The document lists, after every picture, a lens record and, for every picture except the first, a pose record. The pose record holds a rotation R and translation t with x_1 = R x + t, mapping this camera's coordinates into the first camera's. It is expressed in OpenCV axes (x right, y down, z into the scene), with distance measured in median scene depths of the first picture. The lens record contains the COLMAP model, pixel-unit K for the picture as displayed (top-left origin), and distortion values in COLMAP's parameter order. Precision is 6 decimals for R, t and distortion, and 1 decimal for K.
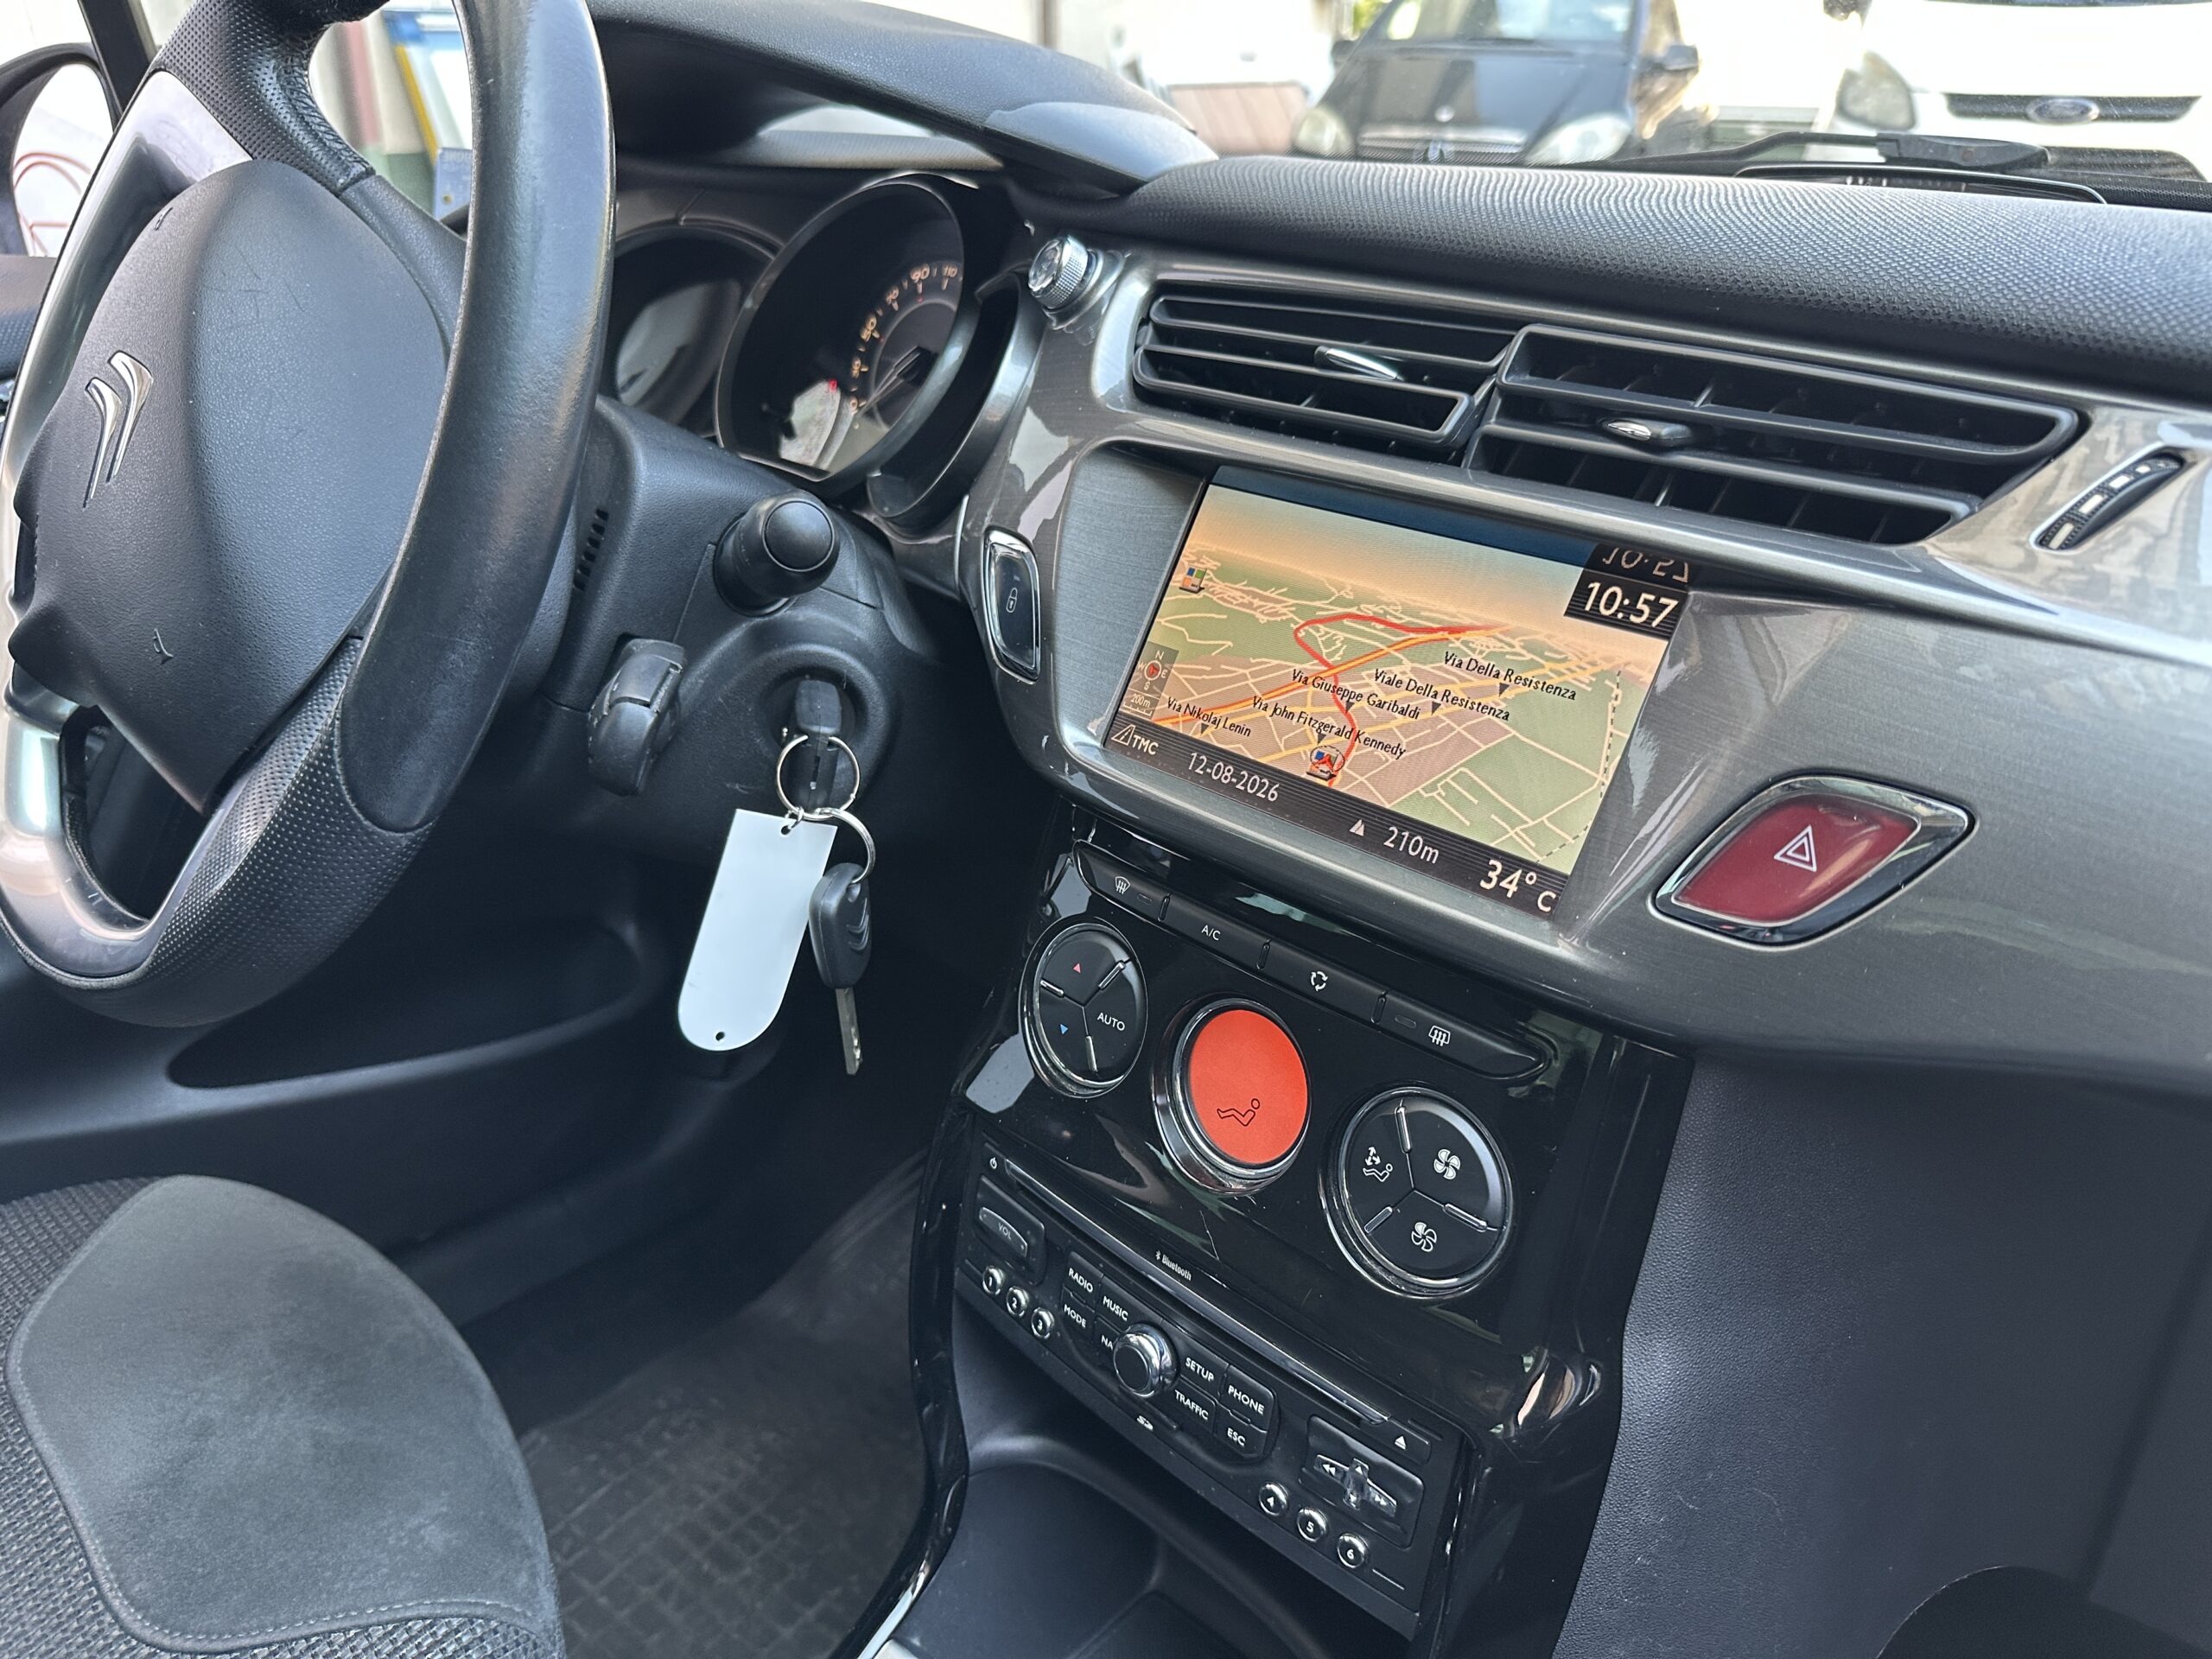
lens RADIAL K [[1575.5, 0, 1099.4], [0, 1575.5, 830.9], [0, 0, 1]] dist [0.005125, -0.004886]
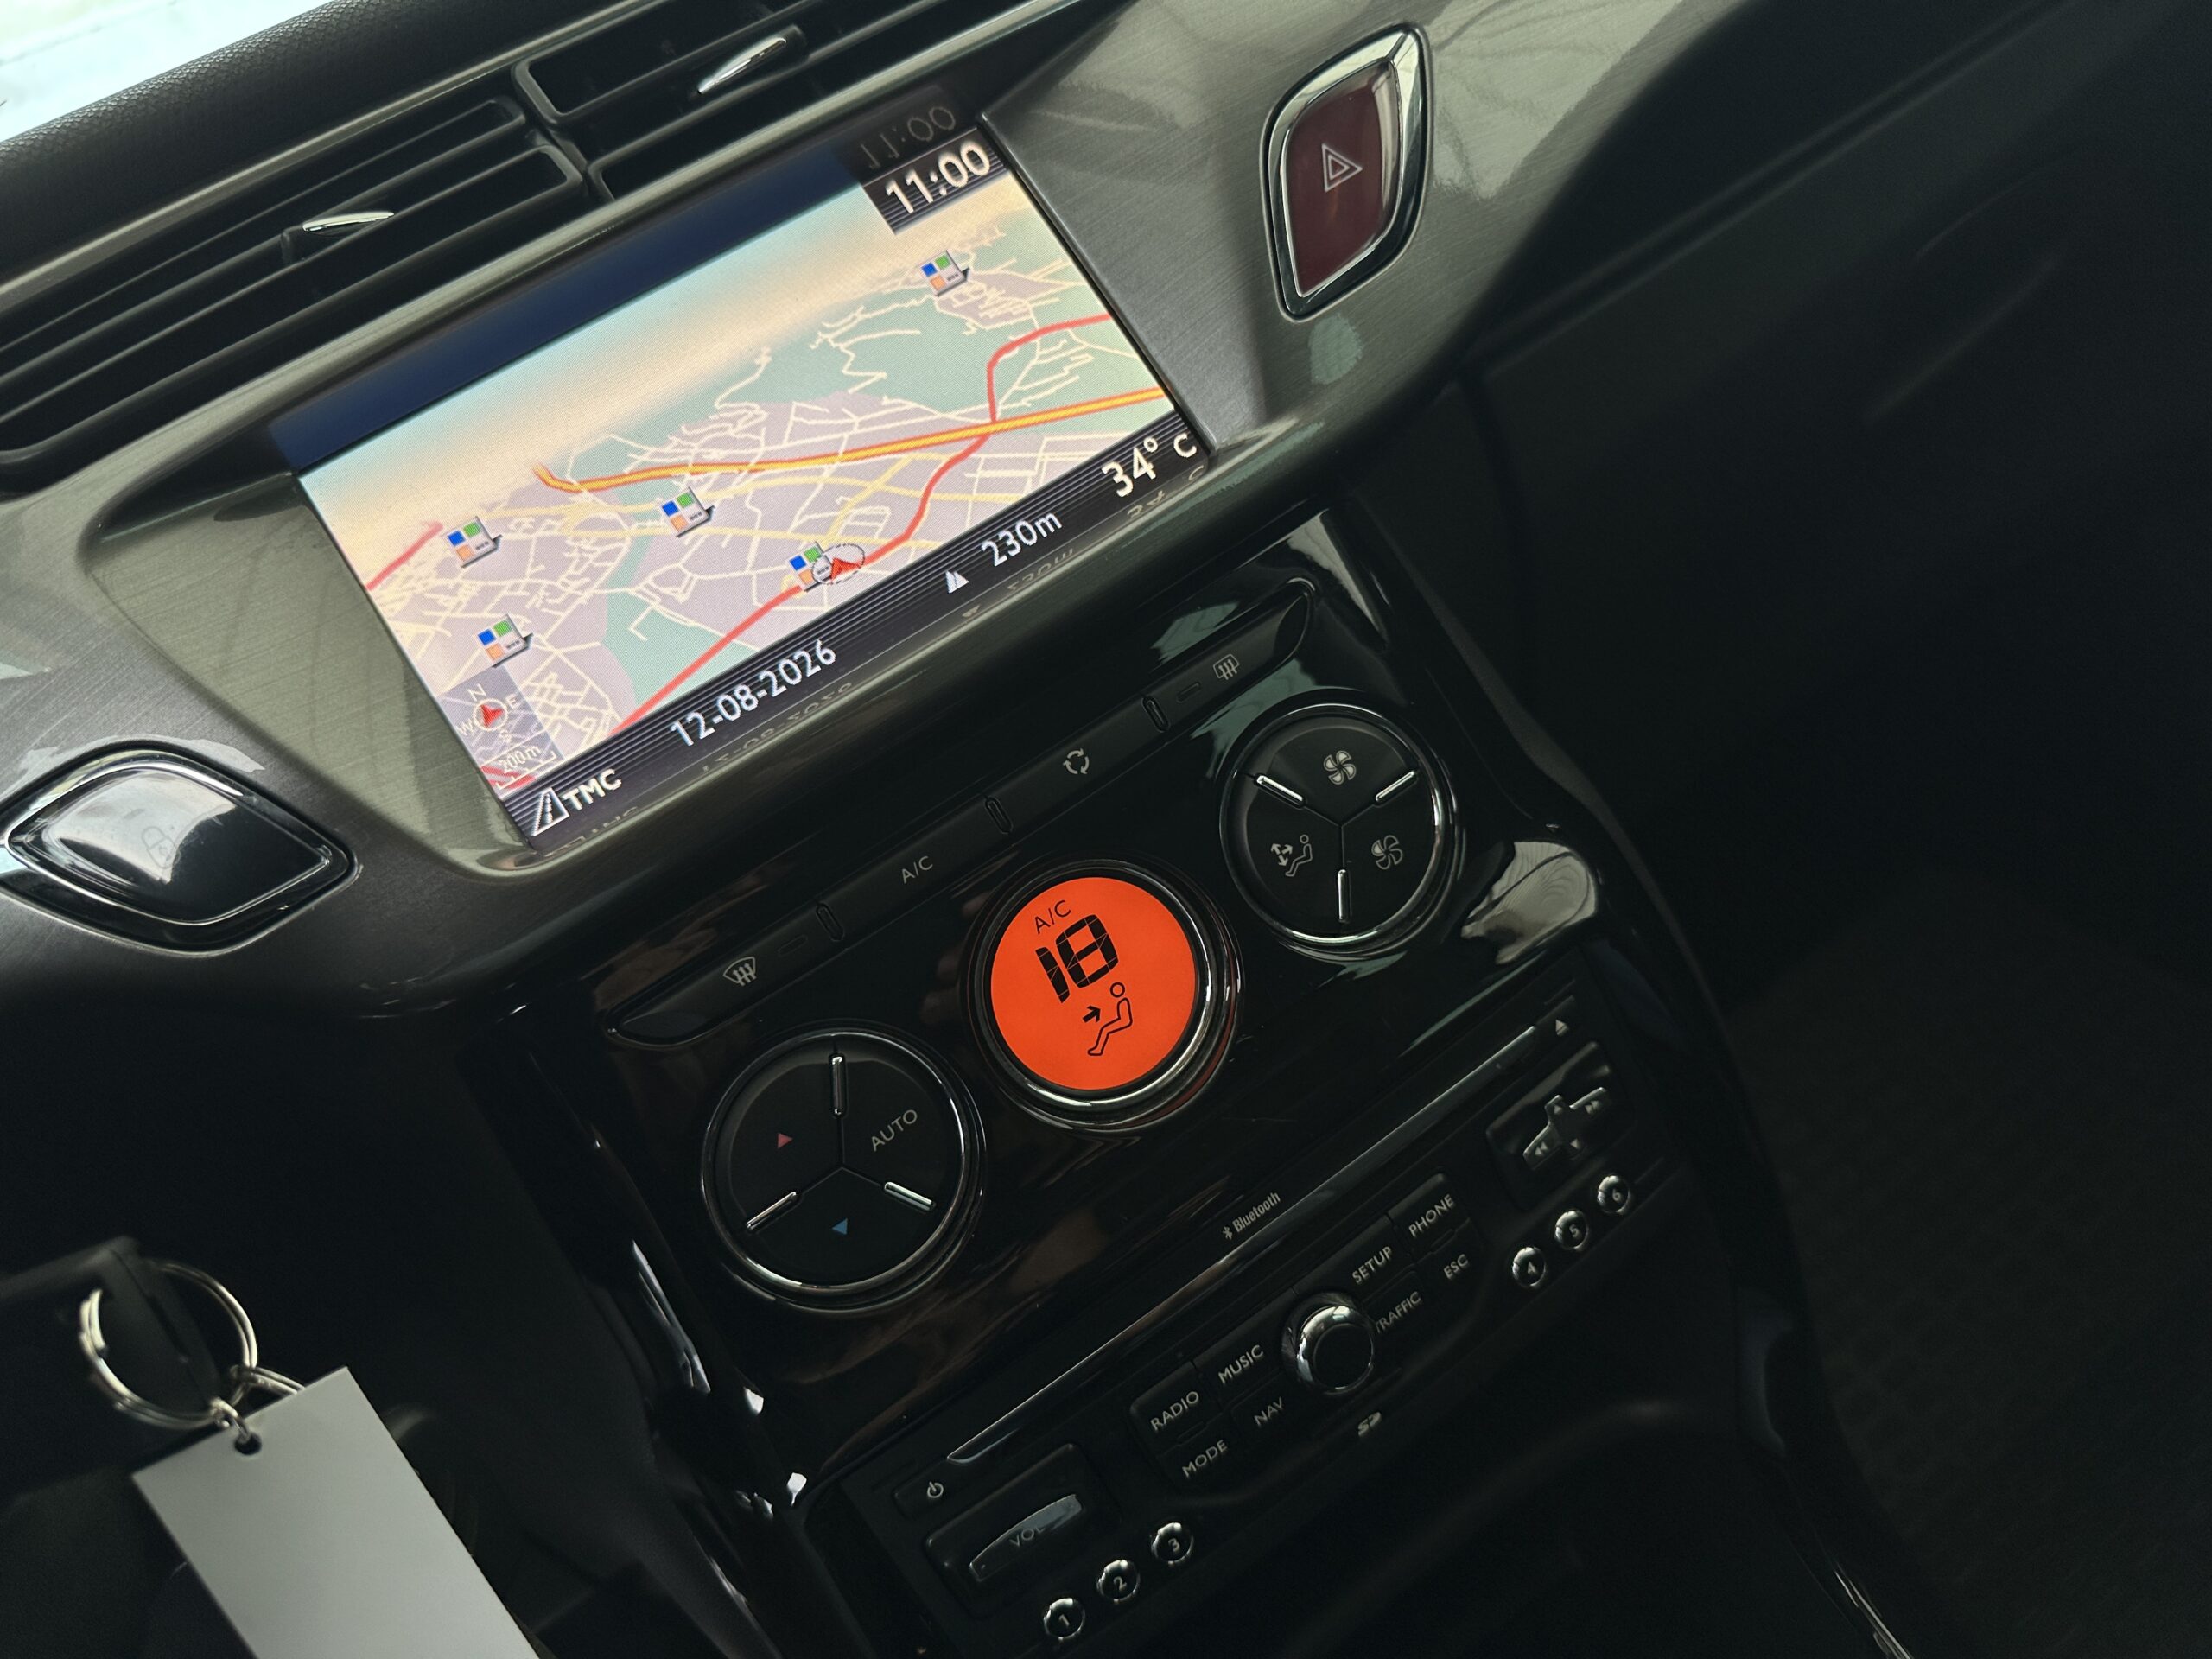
lens RADIAL K [[1483.9, 0, 1114.1], [0, 1483.9, 822.3], [0, 0, 1]] dist [0.067172, -0.100744]
pose [[0.283860, -0.561345, 0.777377, -0.391118], [0.747461, 0.637355, 0.187299, -0.003888], [-0.600604, 0.527893, 0.600503, 0.558197]]
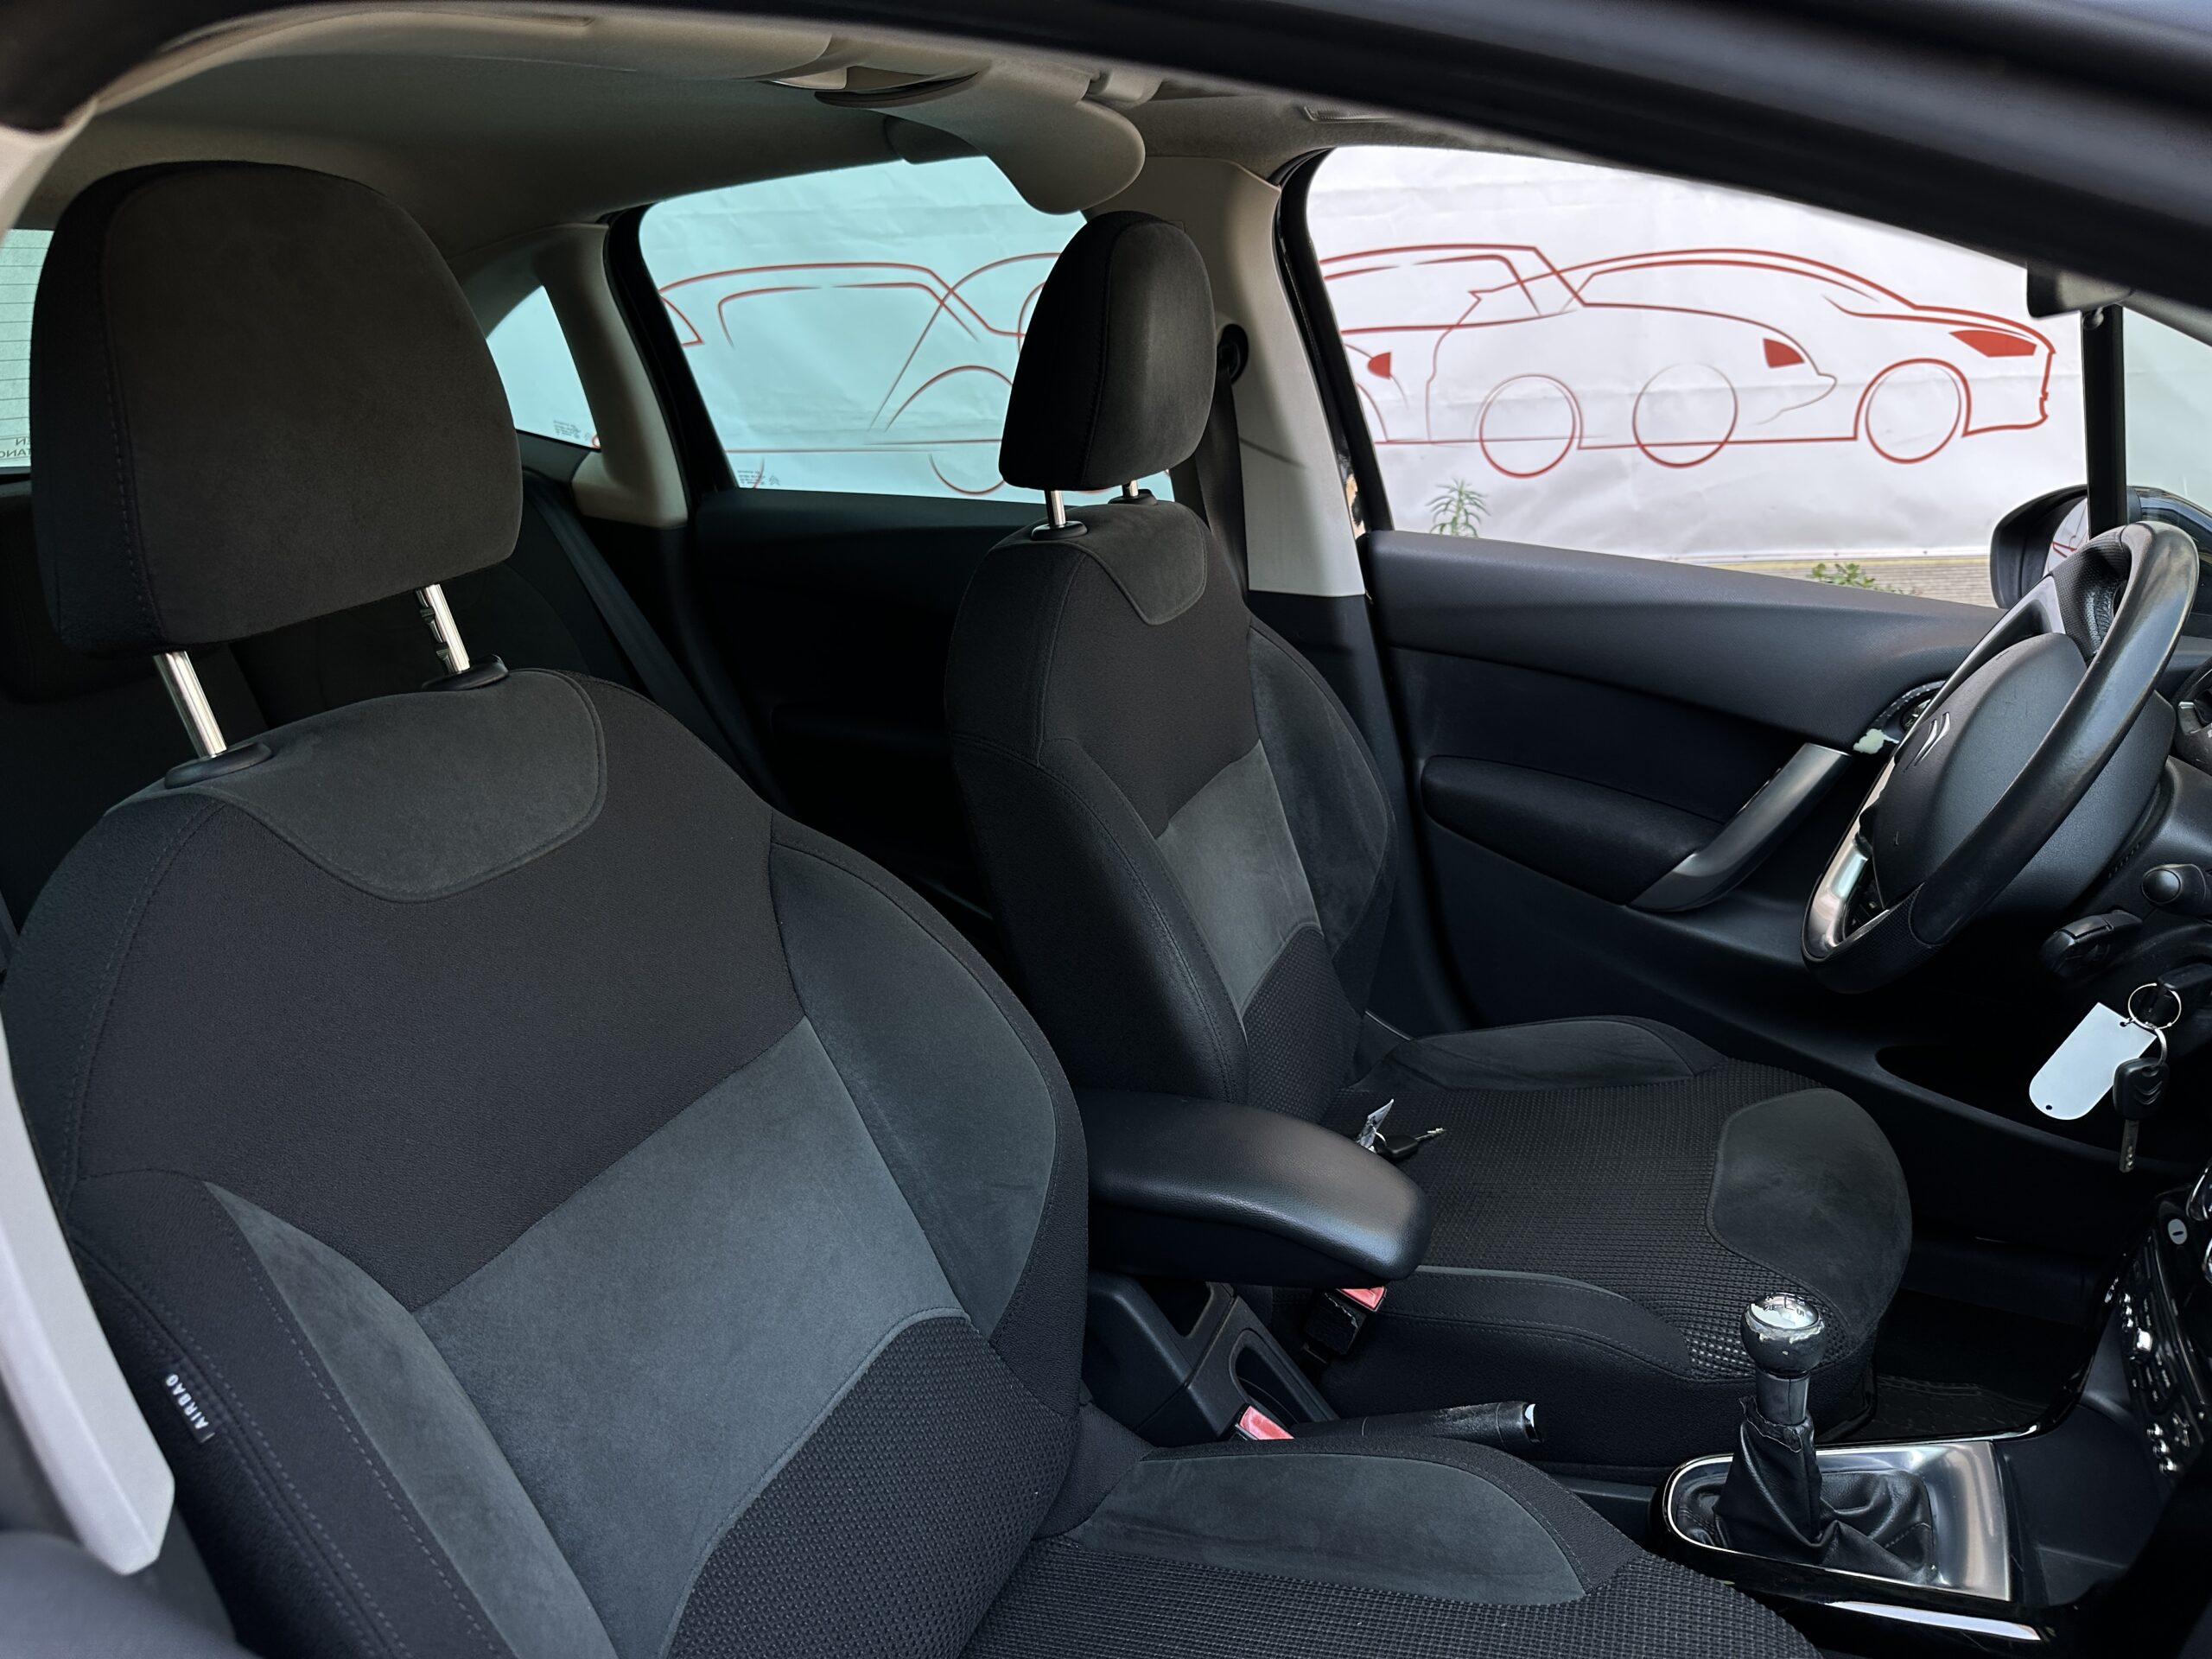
lens RADIAL K [[1575.5, 0, 1099.4], [0, 1575.5, 830.9], [0, 0, 1]] dist [0.005125, -0.004886]
pose [[0.357559, 0.306315, -0.882226, 1.091326], [-0.373410, 0.912770, 0.165580, -0.076176], [0.855989, 0.270227, 0.440750, -1.095854]]
